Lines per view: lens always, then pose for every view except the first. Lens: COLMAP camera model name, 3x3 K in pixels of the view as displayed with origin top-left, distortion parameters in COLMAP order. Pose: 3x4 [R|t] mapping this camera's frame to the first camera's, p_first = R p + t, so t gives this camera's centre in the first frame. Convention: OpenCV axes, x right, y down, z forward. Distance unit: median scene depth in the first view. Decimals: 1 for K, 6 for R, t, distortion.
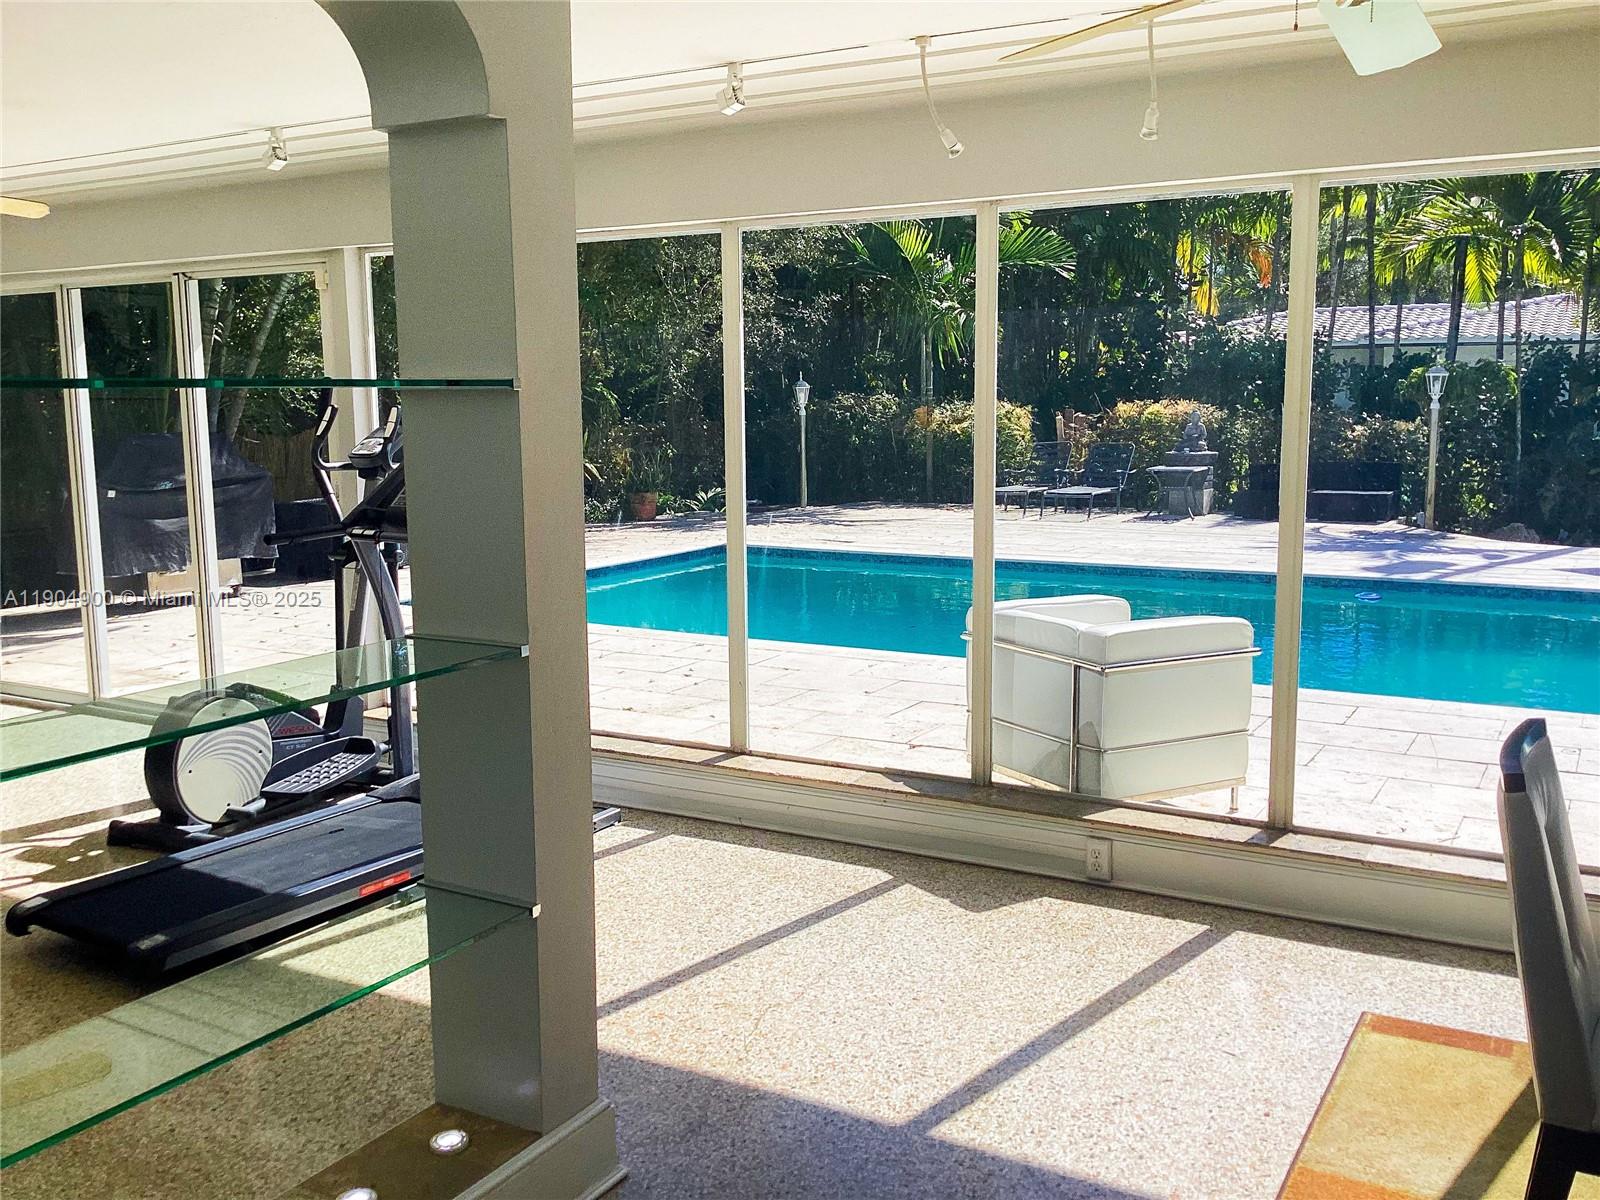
lens RADIAL K [[1445.1, 0, 800.0], [0, 1445.1, 600.0], [0, 0, 1]] dist [0.089778, -0.152080]
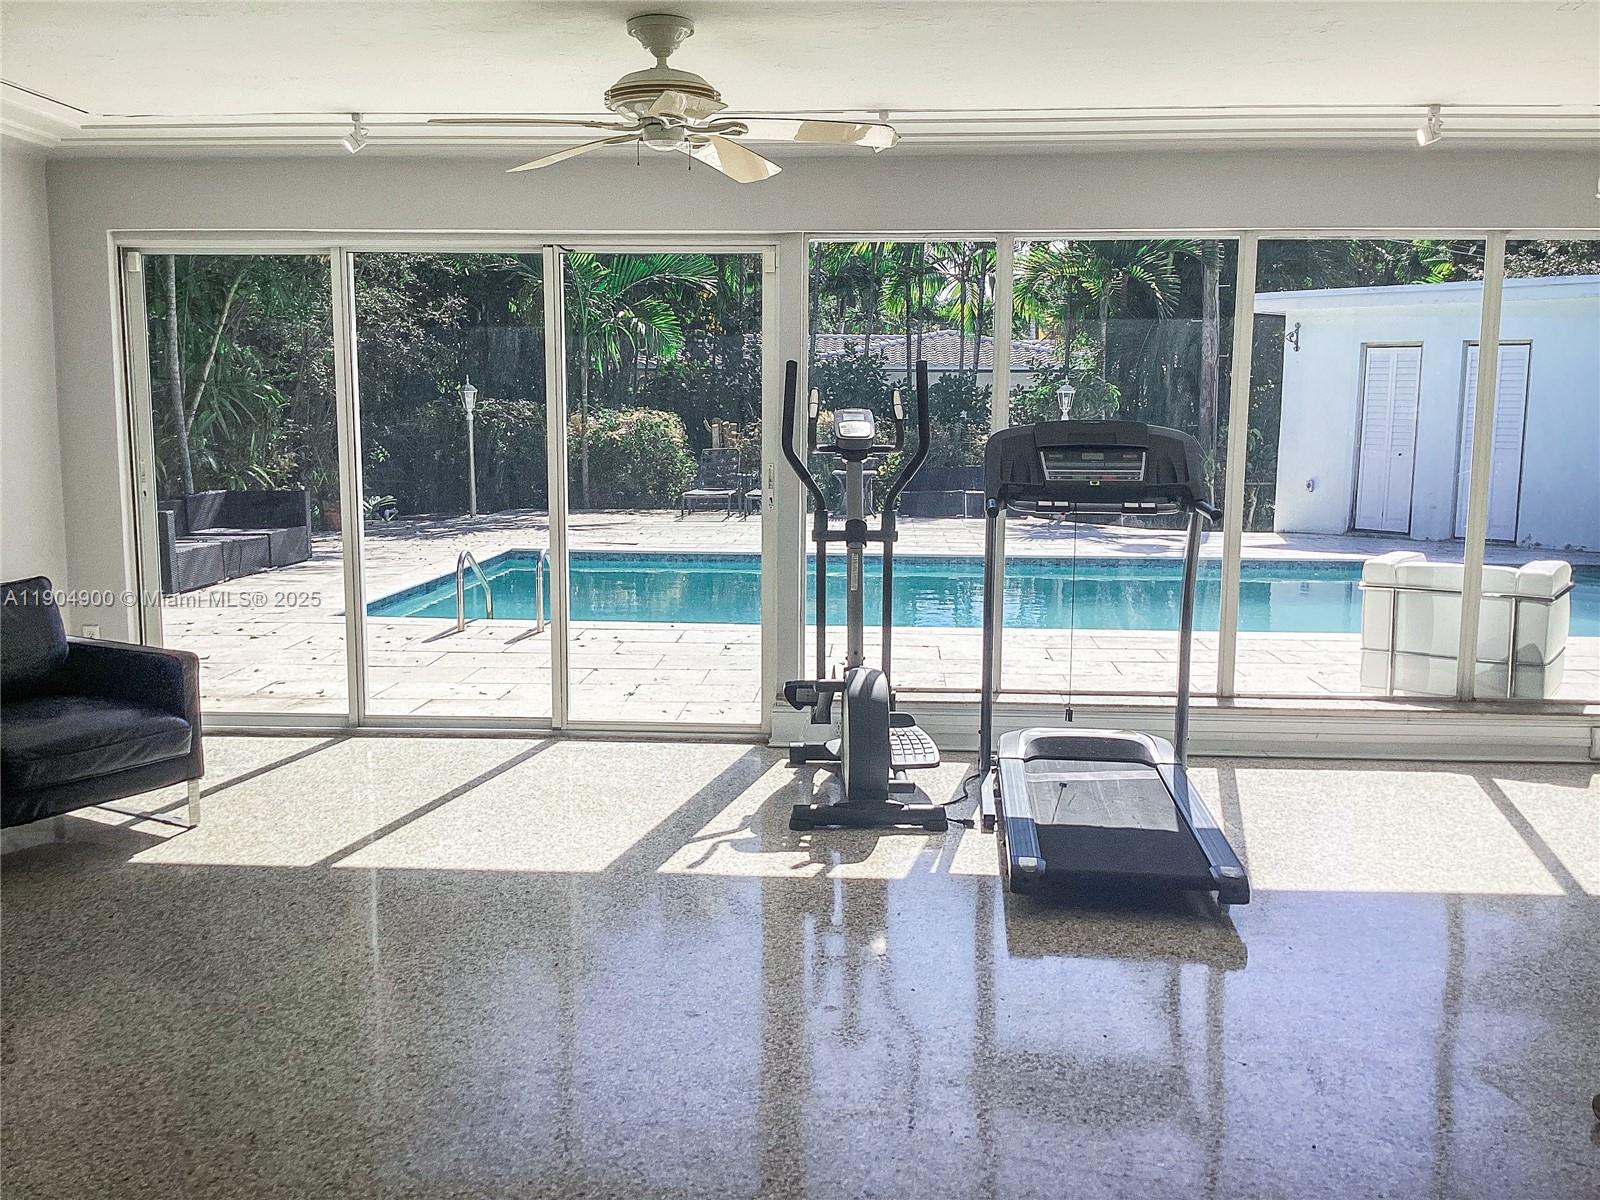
lens RADIAL K [[1433.3, 0, 800.0], [0, 1433.3, 600.0], [0, 0, 1]] dist [0.135149, -0.302139]
pose [[0.895479, -0.044126, 0.442911, -0.890849], [0.048950, 0.998801, 0.000540, 0.012972], [-0.442404, 0.021197, 0.896565, 0.134208]]
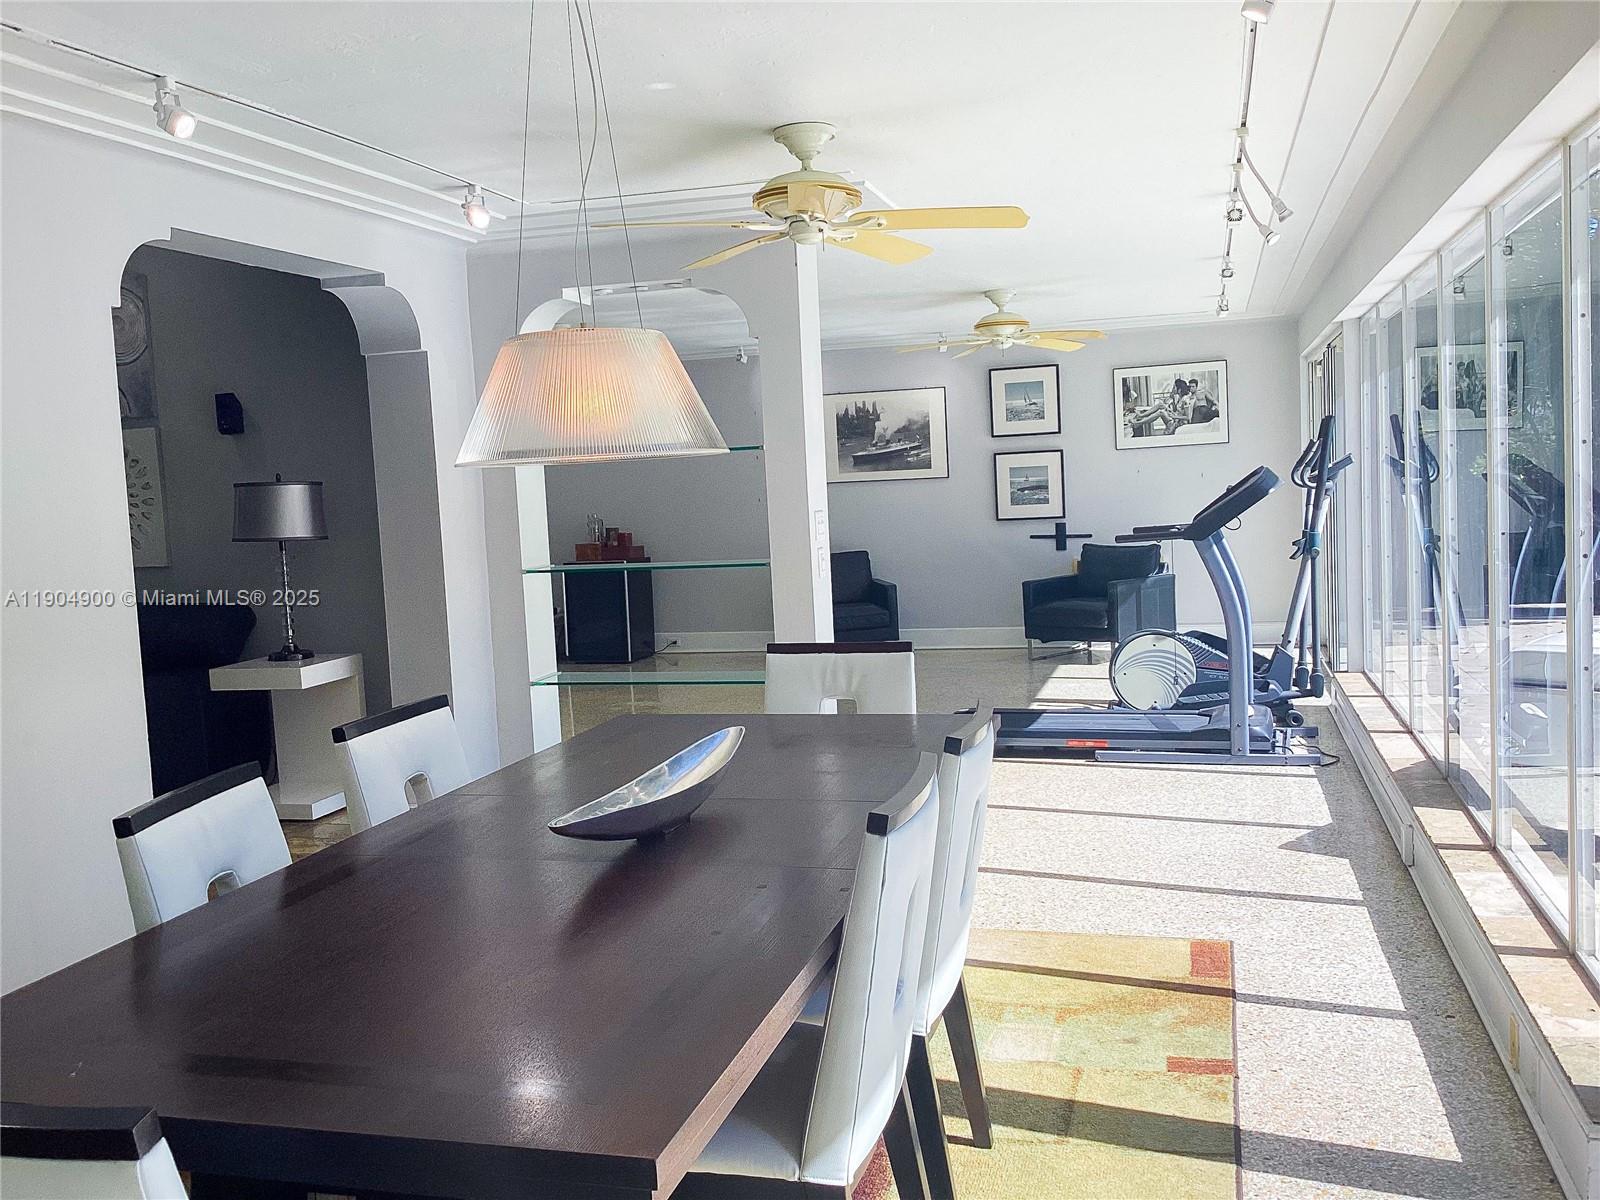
lens RADIAL K [[1445.1, 0, 800.0], [0, 1445.1, 600.0], [0, 0, 1]] dist [0.089778, -0.152080]
pose [[0.256024, 0.080529, -0.963310, 0.998573], [-0.093005, 0.993953, 0.058372, -0.023167], [0.962186, 0.074648, 0.261965, 0.227450]]
